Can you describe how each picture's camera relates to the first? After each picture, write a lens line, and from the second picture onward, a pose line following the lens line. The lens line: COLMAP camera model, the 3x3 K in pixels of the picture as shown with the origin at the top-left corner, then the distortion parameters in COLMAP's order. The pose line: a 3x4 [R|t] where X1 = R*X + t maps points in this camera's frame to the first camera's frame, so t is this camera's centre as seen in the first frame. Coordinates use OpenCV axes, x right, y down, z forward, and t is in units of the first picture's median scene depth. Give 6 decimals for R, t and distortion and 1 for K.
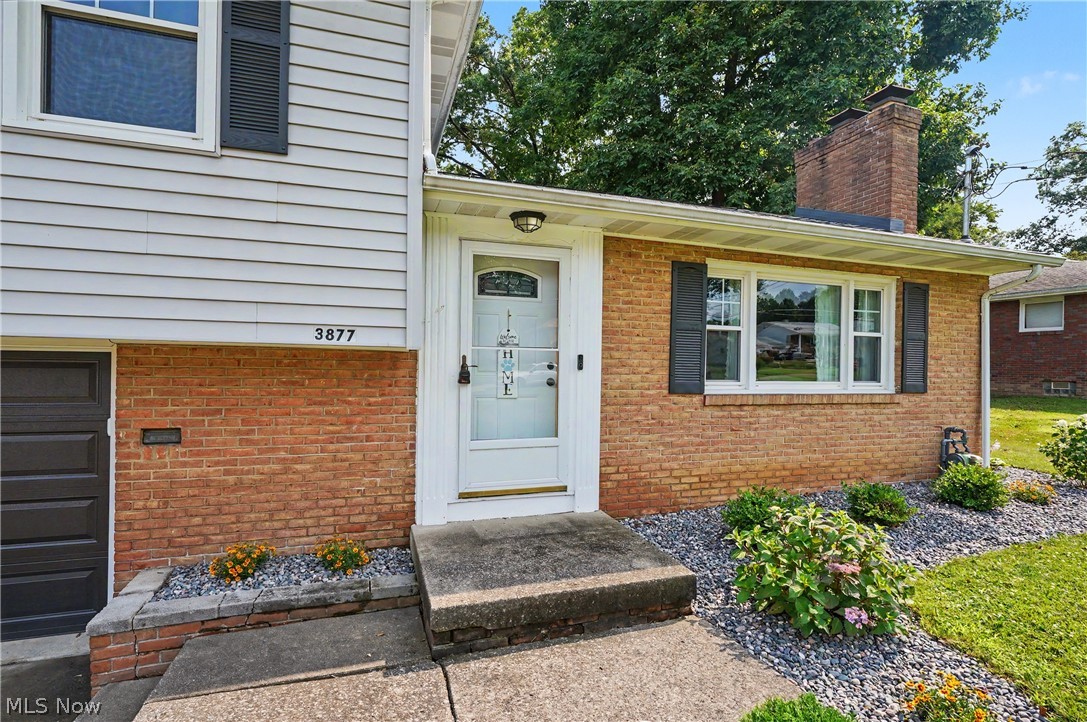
lens RADIAL K [[522.9, 0, 545.5], [0, 522.9, 363.3], [0, 0, 1]] dist [-0.002037, -0.000185]
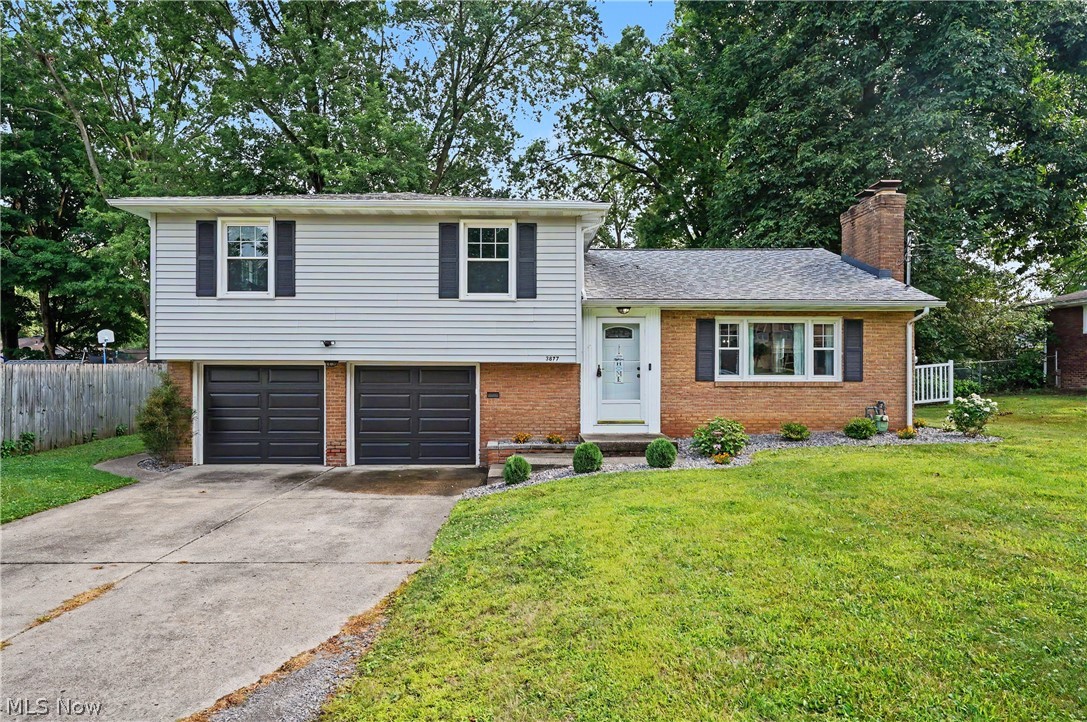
lens RADIAL K [[659.4, 0, 543.6], [0, 659.4, 363.5], [0, 0, 1]] dist [-0.002724, -0.000314]
pose [[0.955442, -0.016098, -0.294740, 0.428118], [0.013624, 0.999853, -0.010447, 0.006536], [0.294865, 0.005966, 0.955520, -1.713305]]
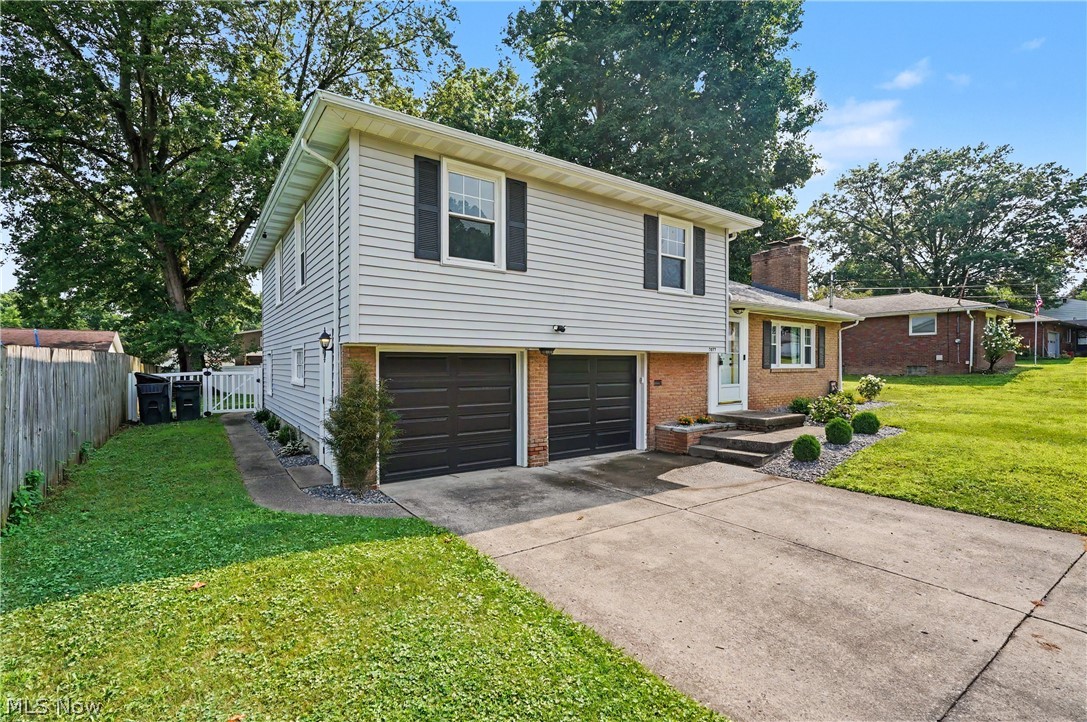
lens RADIAL K [[493.4, 0, 545.1], [0, 493.4, 365.8], [0, 0, 1]] dist [-0.011468, 0.000881]
pose [[0.956579, -0.016381, 0.291011, -1.603963], [0.013491, 0.999838, 0.011933, -0.001925], [-0.291160, -0.007489, 0.956645, -1.149863]]
